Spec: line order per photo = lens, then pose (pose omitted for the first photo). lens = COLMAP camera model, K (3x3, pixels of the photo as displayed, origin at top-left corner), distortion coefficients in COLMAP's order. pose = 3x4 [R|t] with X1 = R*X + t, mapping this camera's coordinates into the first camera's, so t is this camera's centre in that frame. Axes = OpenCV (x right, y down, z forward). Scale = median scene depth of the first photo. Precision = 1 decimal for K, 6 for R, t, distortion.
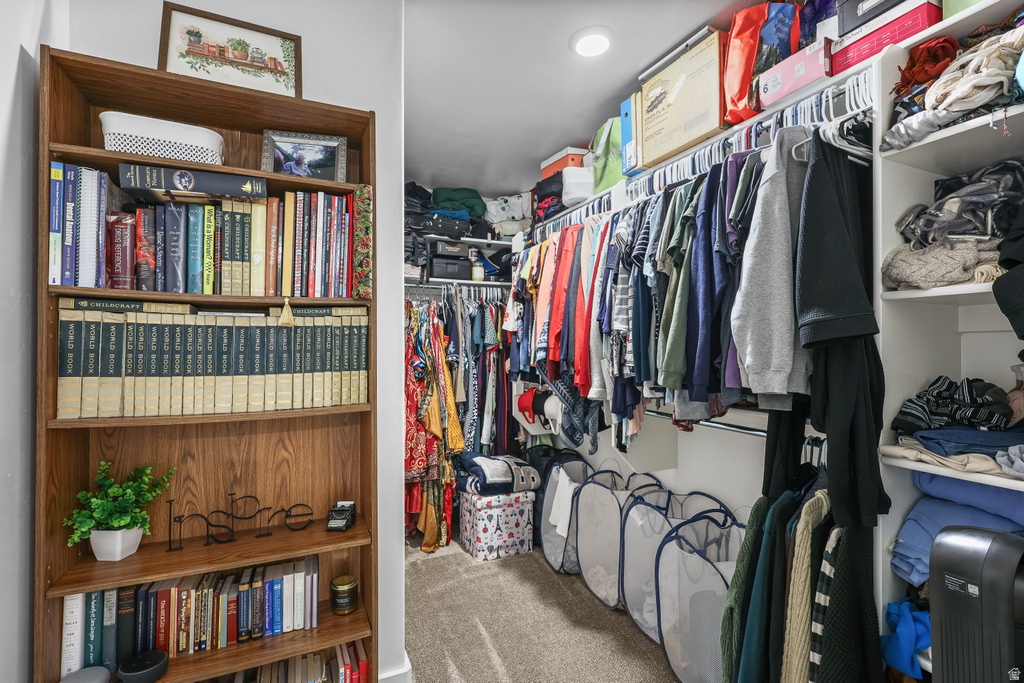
lens RADIAL K [[467.6, 0, 510.2], [0, 467.6, 345.4], [0, 0, 1]] dist [0.003556, -0.000330]
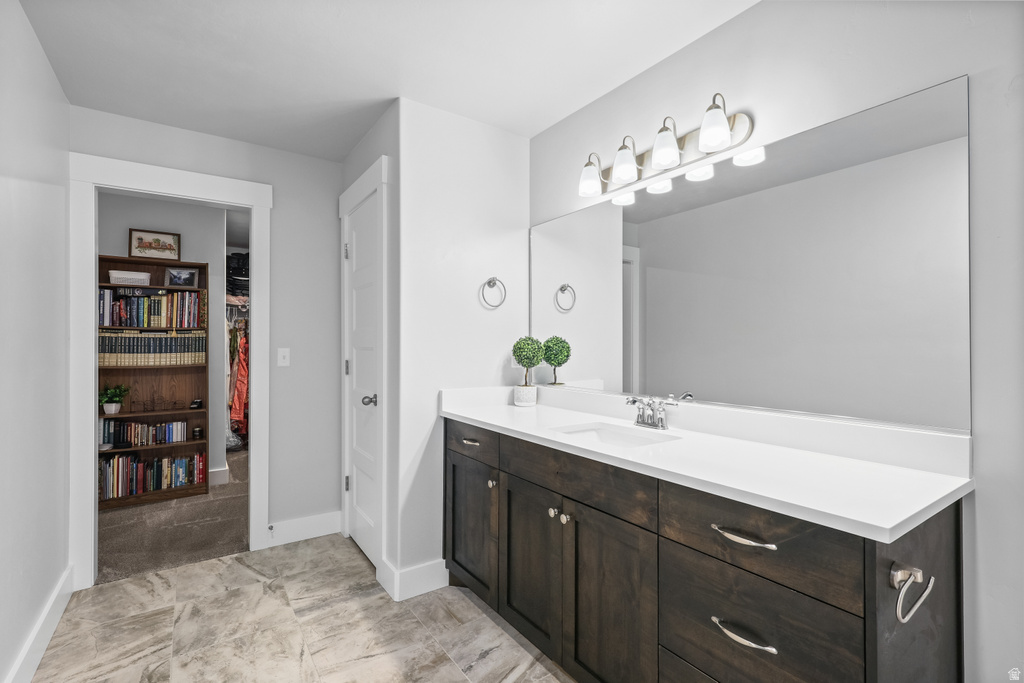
lens RADIAL K [[467.6, 0, 512.9], [0, 467.6, 339.9], [0, 0, 1]] dist [0.003556, -0.000330]
pose [[0.986489, 0.002651, 0.163804, 1.173352], [-0.002870, 0.999995, 0.001099, -0.032837], [-0.163800, -0.001554, 0.986492, -2.320051]]
